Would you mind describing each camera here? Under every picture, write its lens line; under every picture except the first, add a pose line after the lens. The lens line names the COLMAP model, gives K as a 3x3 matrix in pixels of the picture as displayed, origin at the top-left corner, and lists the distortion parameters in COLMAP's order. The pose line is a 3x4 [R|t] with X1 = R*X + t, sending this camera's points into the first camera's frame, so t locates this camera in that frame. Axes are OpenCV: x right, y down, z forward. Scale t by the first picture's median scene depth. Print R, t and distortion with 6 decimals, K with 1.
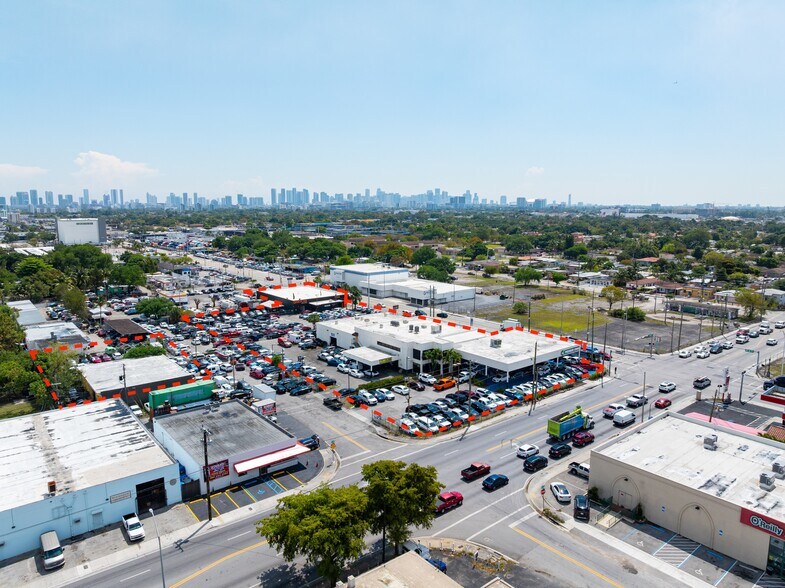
lens RADIAL K [[551.7, 0, 392.1], [0, 551.7, 290.3], [0, 0, 1]] dist [-0.051425, 0.024035]
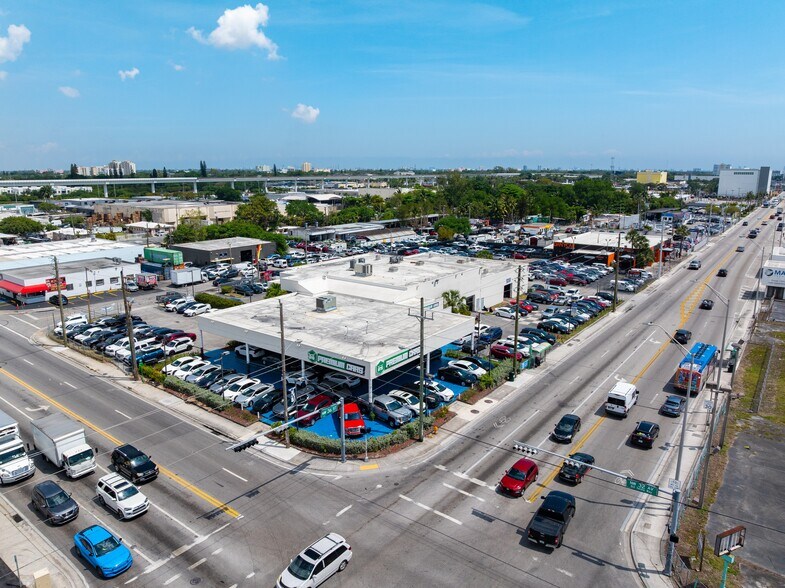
lens RADIAL K [[551.7, 0, 392.1], [0, 551.7, 290.3], [0, 0, 1]] dist [-0.051425, 0.024035]
pose [[0.237415, 0.209831, -0.948475, 0.739511], [-0.147898, 0.972817, 0.178196, -0.028393], [0.960084, 0.097971, 0.261995, 0.947548]]
